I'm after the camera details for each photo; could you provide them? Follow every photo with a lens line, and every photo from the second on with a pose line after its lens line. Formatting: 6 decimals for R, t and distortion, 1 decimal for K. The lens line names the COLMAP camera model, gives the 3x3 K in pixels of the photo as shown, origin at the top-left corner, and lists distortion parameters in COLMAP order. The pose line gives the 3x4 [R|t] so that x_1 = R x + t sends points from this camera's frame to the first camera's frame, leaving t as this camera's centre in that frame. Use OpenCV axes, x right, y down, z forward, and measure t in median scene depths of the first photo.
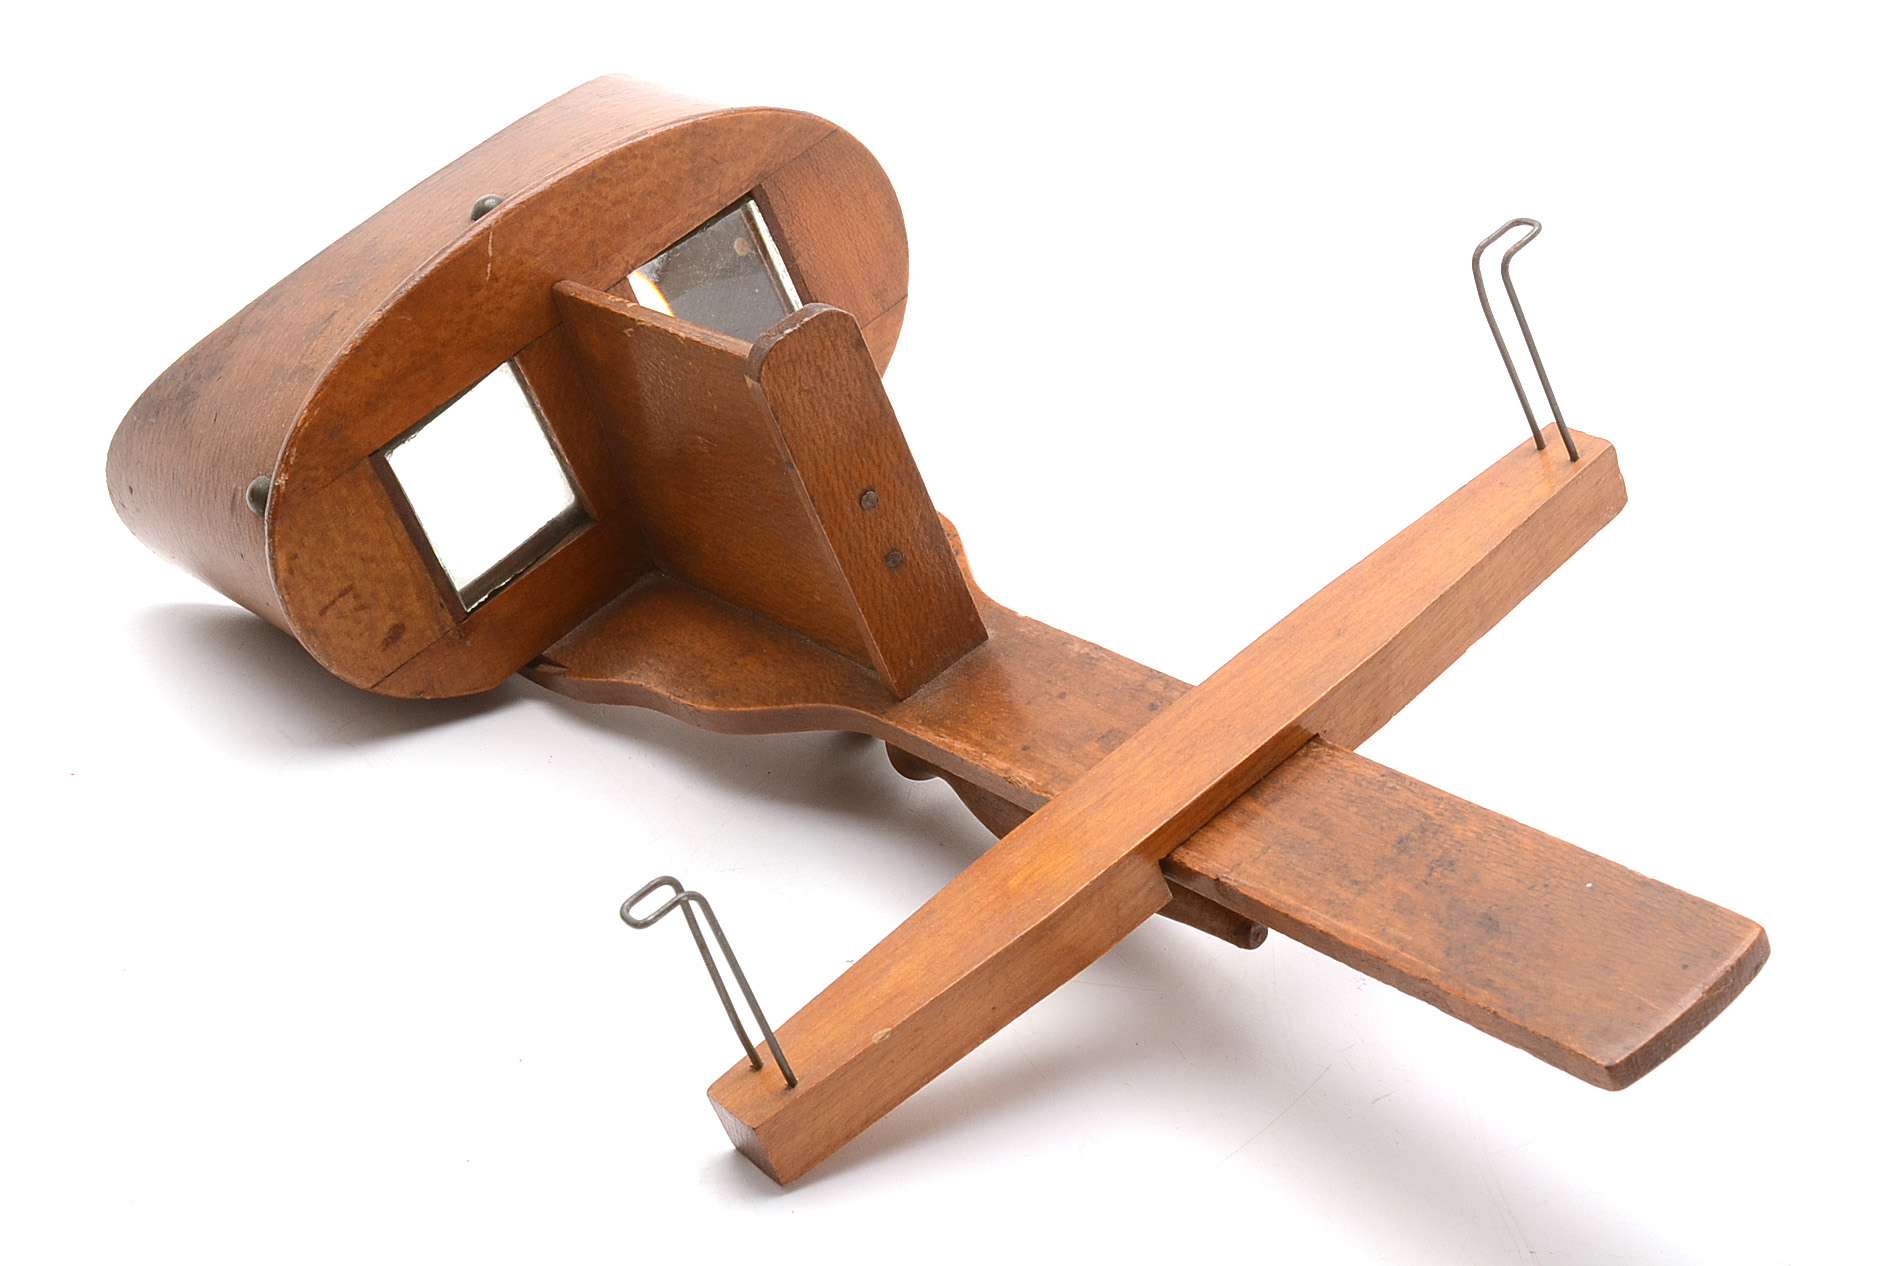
lens RADIAL K [[3568.3, 0, 941.0], [0, 3568.3, 633.0], [0, 0, 1]] dist [0.031297, -0.082057]
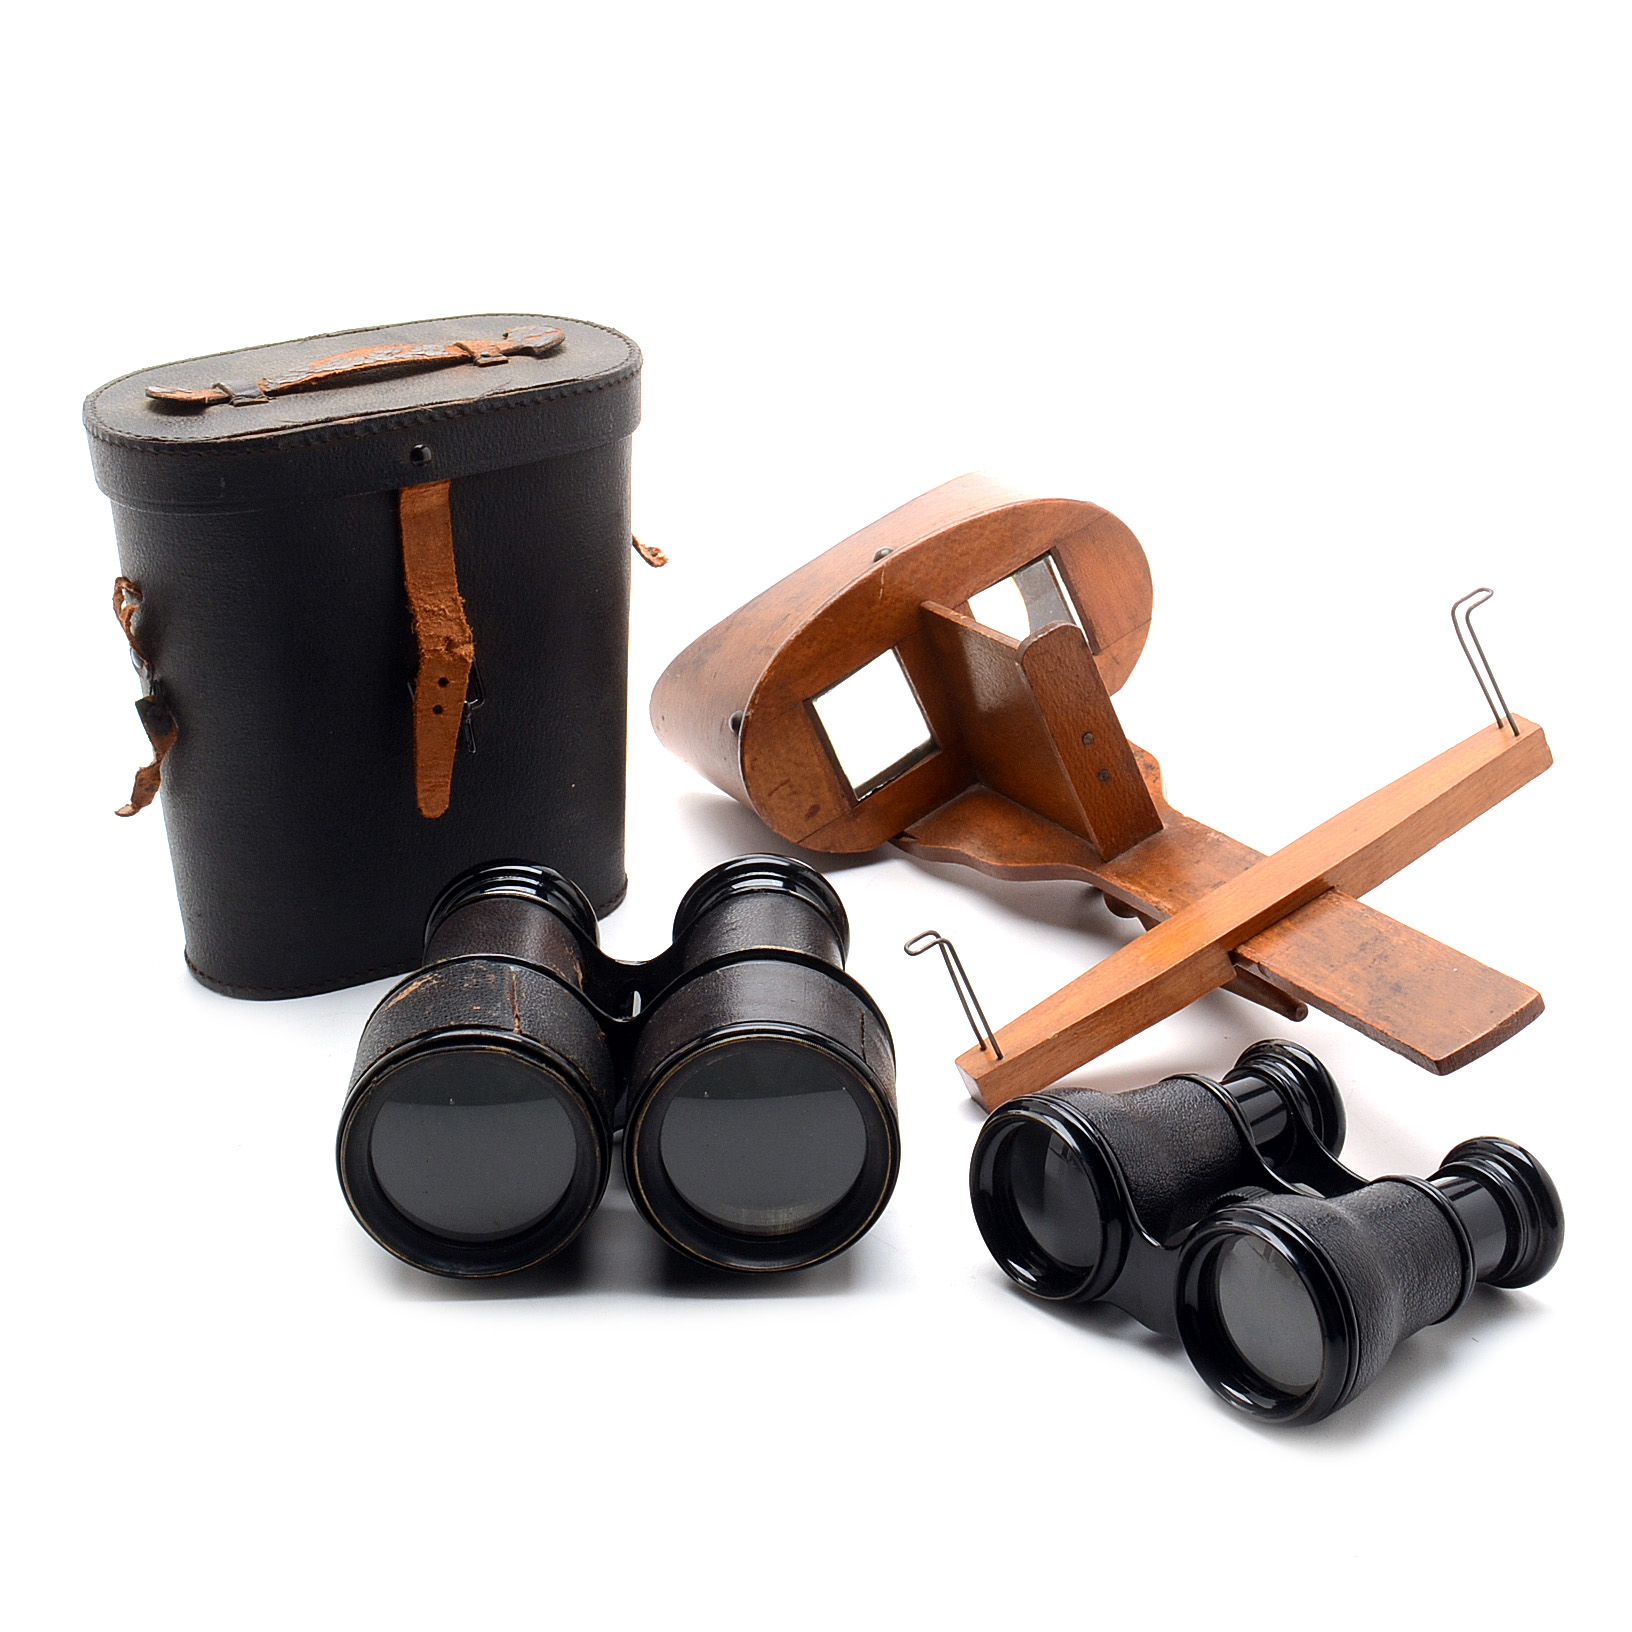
lens RADIAL K [[3557.8, 0, 816.0], [0, 3557.8, 816.0], [0, 0, 1]] dist [-0.013455, -0.446948]
pose [[0.981110, 0.051878, -0.186364, 0.157705], [-0.058783, 0.997767, -0.031719, 0.055927], [0.184302, 0.042075, 0.981969, -0.623216]]
